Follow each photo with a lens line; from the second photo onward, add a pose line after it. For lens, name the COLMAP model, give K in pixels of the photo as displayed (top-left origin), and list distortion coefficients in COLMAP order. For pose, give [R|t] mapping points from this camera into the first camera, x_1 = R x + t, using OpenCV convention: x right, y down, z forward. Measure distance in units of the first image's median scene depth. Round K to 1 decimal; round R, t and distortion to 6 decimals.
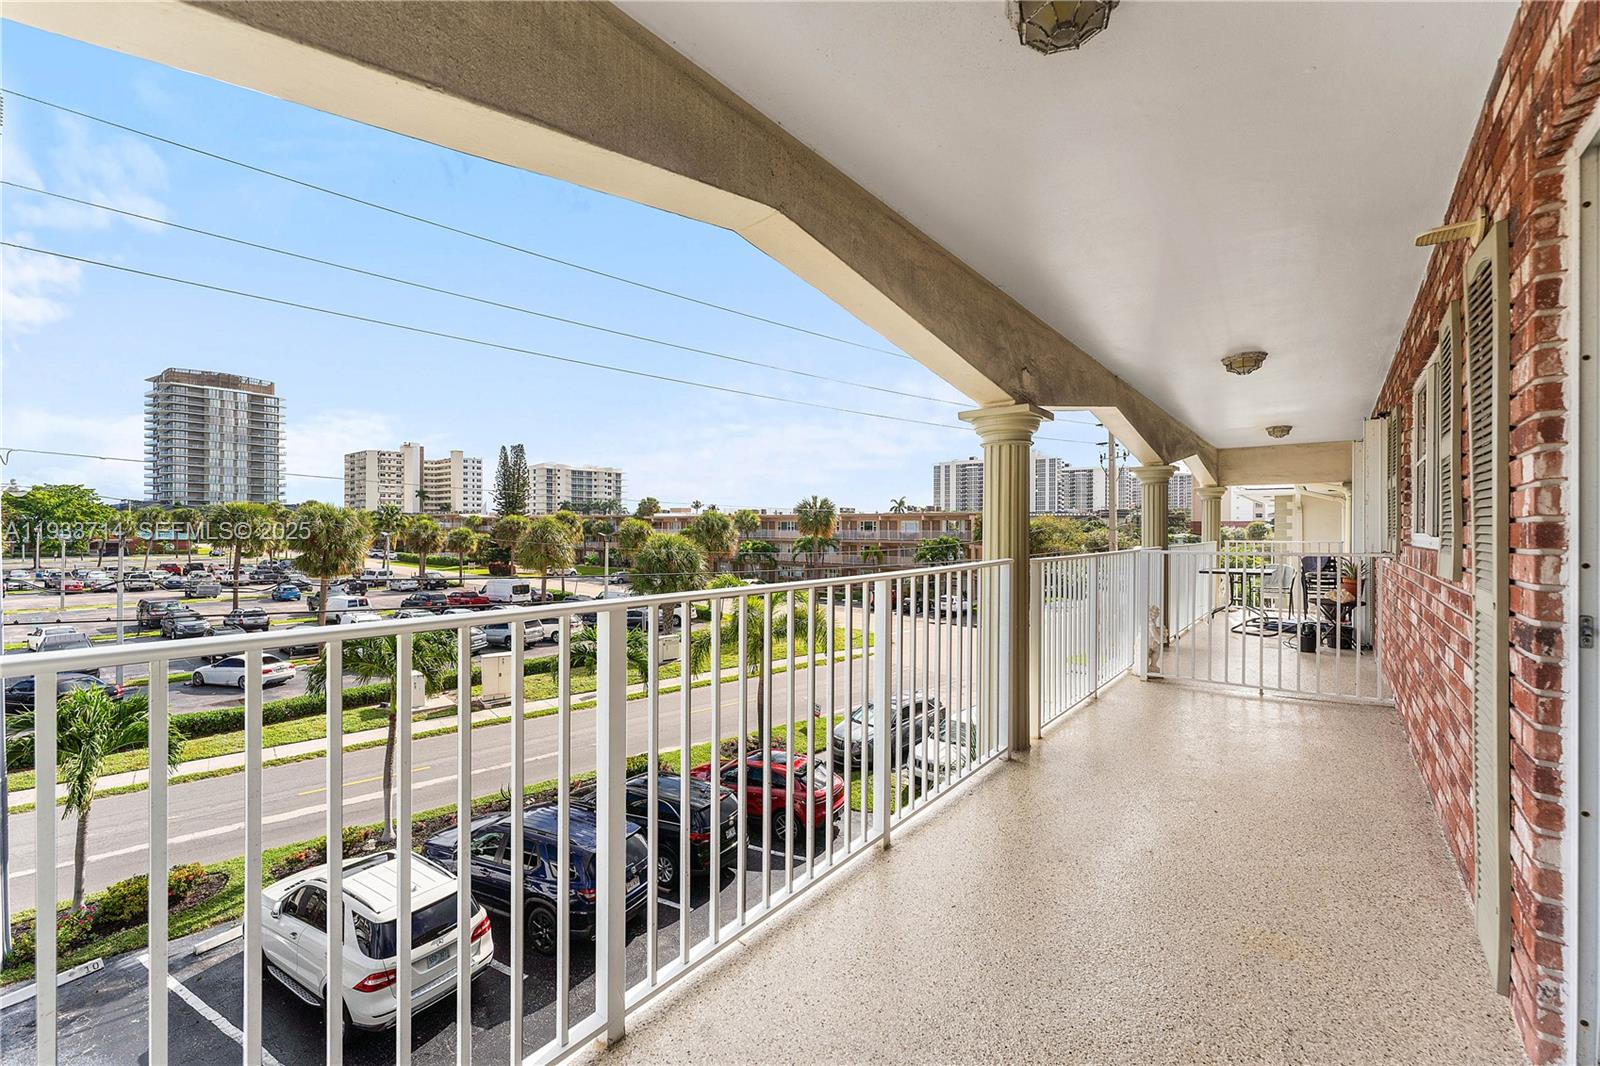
lens RADIAL K [[654.8, 0, 804.5], [0, 654.8, 525.3], [0, 0, 1]] dist [0.007417, -0.000746]
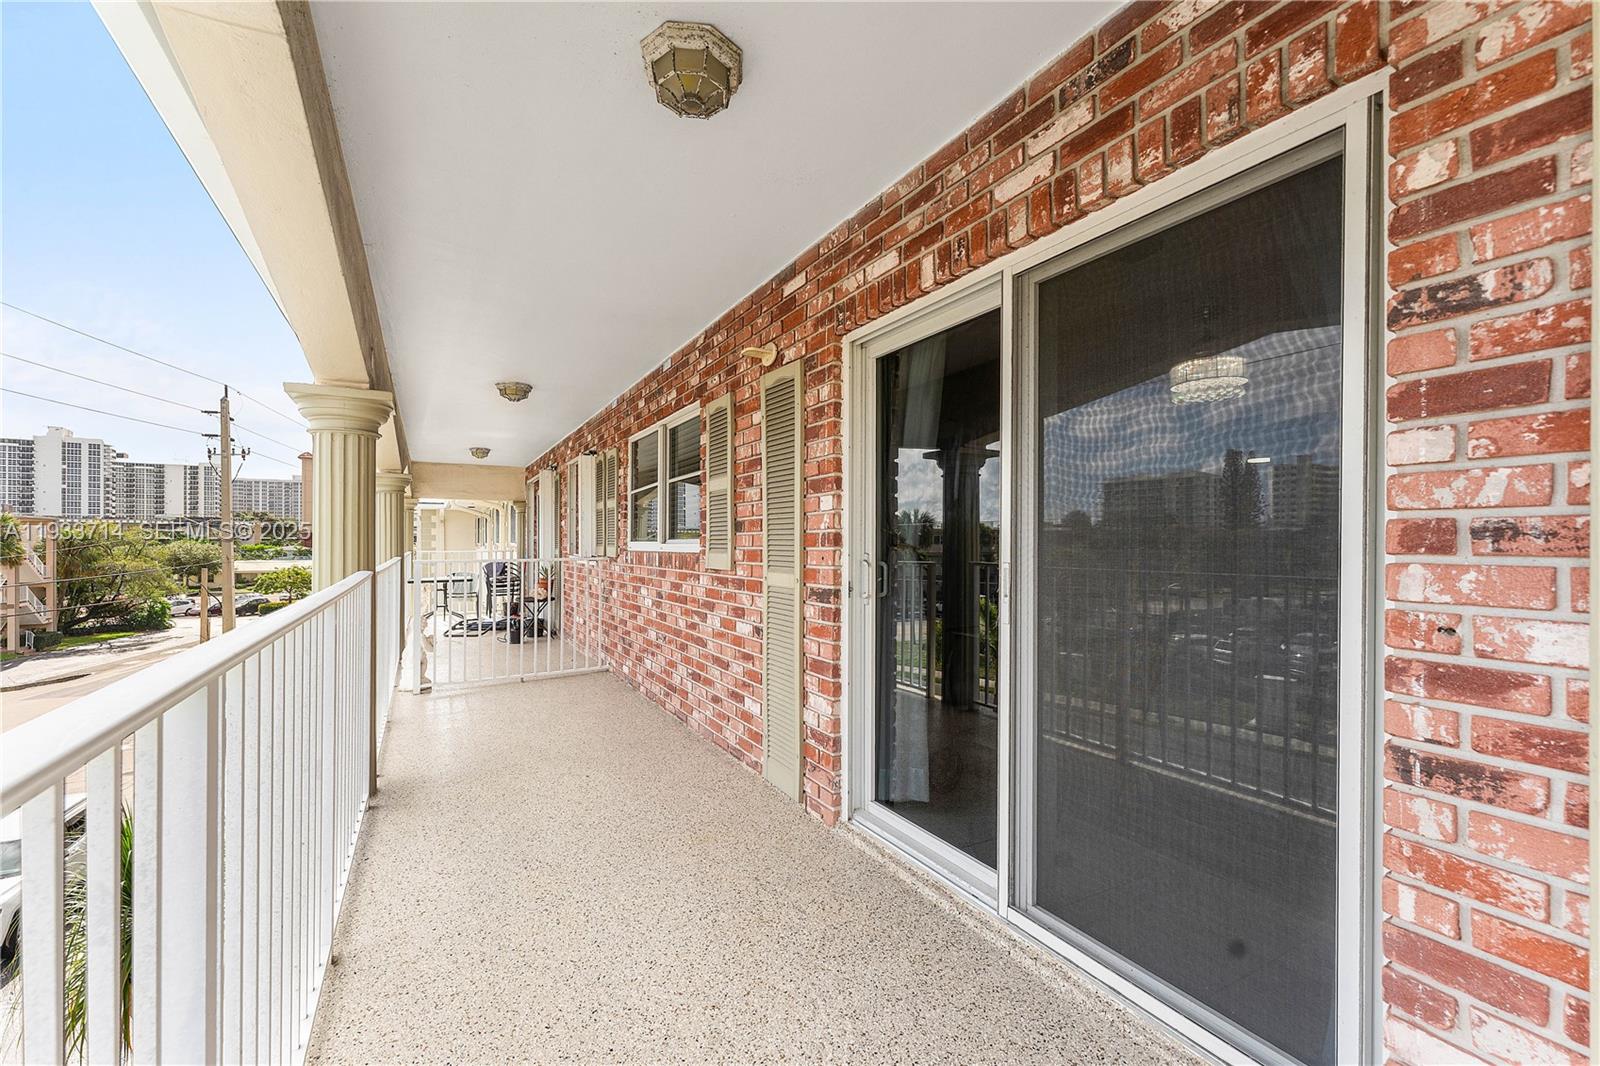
lens RADIAL K [[654.8, 0, 799.2], [0, 654.8, 542.2], [0, 0, 1]] dist [0.007417, -0.000746]
pose [[0.370427, -0.001819, 0.928860, -0.193682], [-0.004708, 0.999982, 0.003835, 0.005125], [-0.928850, -0.005794, 0.370412, 0.127428]]
